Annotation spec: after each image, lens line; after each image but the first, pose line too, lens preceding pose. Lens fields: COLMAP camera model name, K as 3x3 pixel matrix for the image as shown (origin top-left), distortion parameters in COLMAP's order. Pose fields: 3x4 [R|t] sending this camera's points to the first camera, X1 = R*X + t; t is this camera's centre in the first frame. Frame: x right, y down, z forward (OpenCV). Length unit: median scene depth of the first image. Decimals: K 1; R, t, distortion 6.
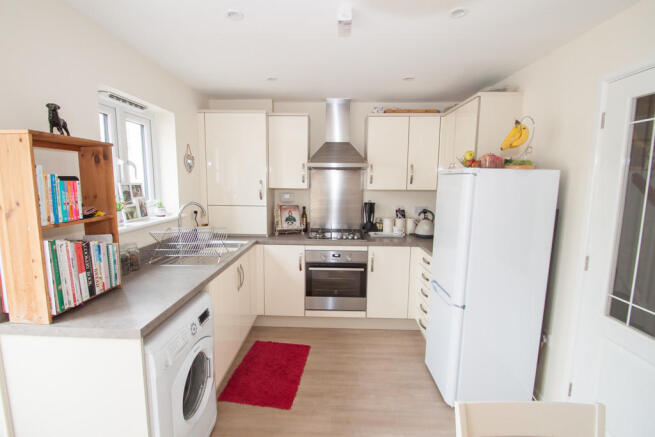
lens RADIAL K [[306.0, 0, 319.9], [0, 306.0, 219.3], [0, 0, 1]] dist [-0.001894, -0.000477]
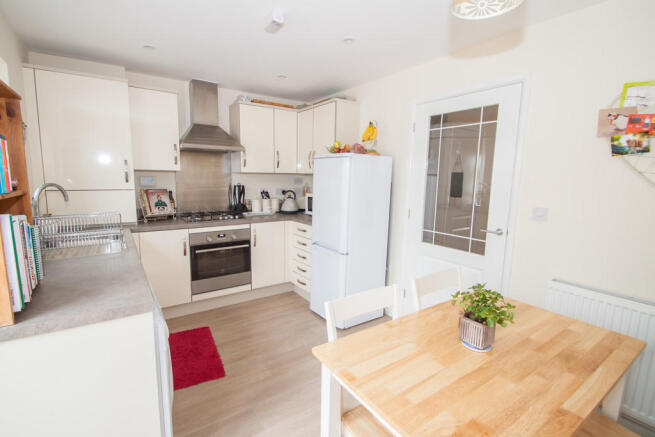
lens RADIAL K [[306.0, 0, 319.9], [0, 306.0, 219.3], [0, 0, 1]] dist [-0.001894, -0.000477]
pose [[0.806034, -0.079254, 0.586539, -0.279228], [0.065136, 0.996853, 0.045186, 0.038404], [-0.588274, 0.001783, 0.808660, -0.031102]]
